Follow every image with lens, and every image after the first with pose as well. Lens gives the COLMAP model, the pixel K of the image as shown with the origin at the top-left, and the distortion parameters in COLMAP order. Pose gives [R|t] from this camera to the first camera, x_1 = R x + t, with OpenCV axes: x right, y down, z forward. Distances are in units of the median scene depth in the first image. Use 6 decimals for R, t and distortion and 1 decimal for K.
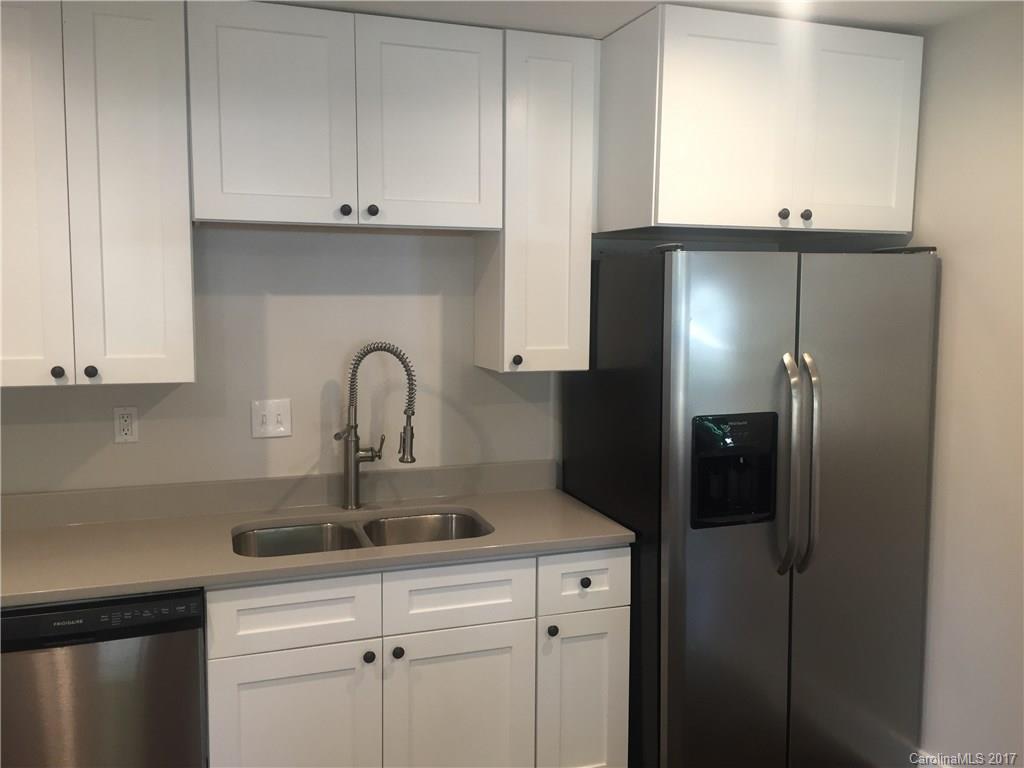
lens RADIAL K [[865.5, 0, 514.8], [0, 865.5, 384.2], [0, 0, 1]] dist [0.063490, -0.083710]
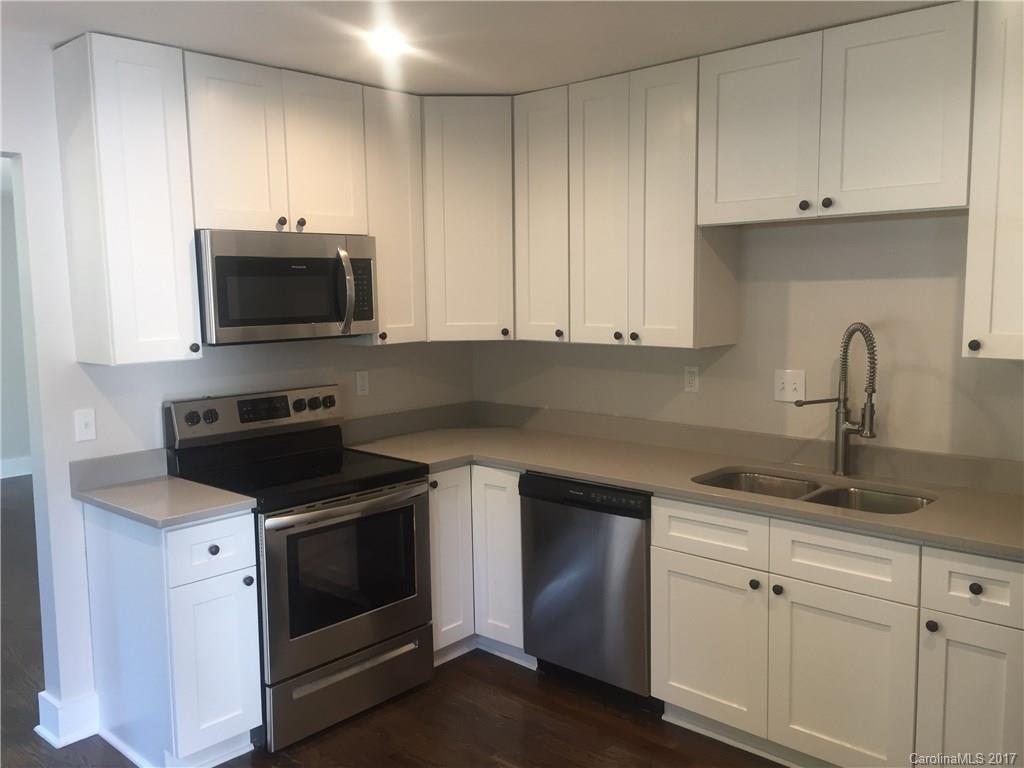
lens RADIAL K [[865.5, 0, 515.4], [0, 865.5, 386.9], [0, 0, 1]] dist [0.063490, -0.083710]
pose [[0.470707, 0.089035, -0.877786, 0.643447], [-0.076547, 0.995265, 0.059903, -0.001745], [0.878963, 0.038995, 0.475293, 0.125323]]
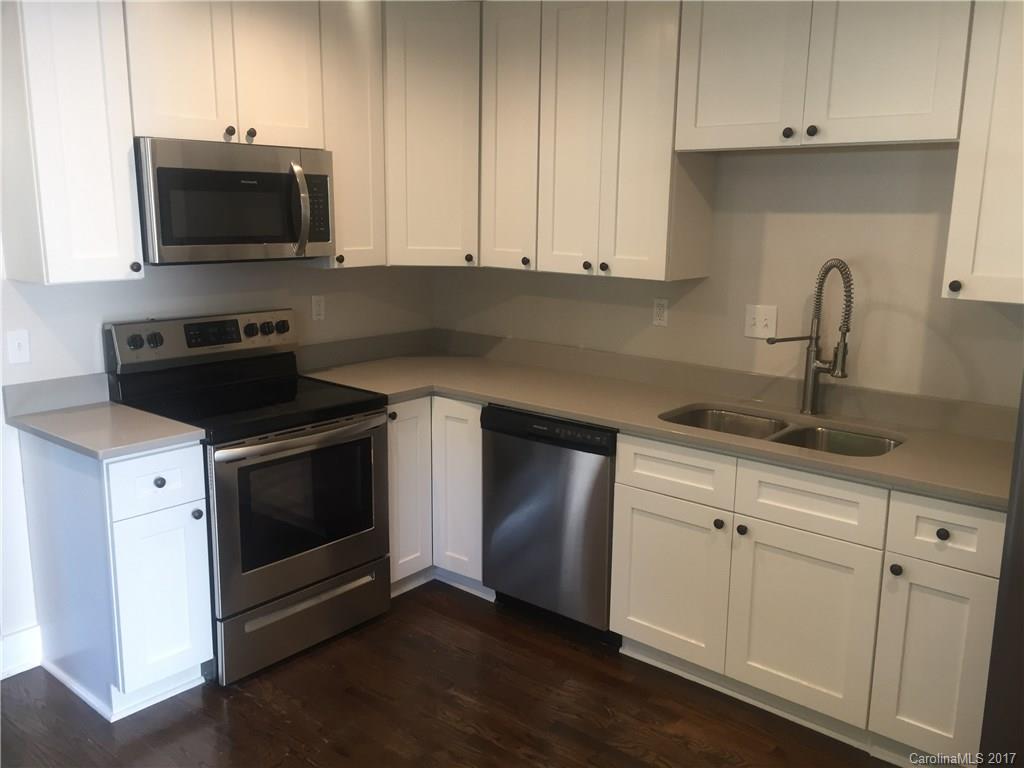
lens RADIAL K [[865.5, 0, 514.8], [0, 865.5, 386.2], [0, 0, 1]] dist [0.063490, -0.083710]
pose [[0.510066, 0.174747, -0.842197, 0.595730], [-0.102540, 0.984516, 0.142175, -0.007906], [0.854001, 0.013841, 0.520087, 0.139421]]
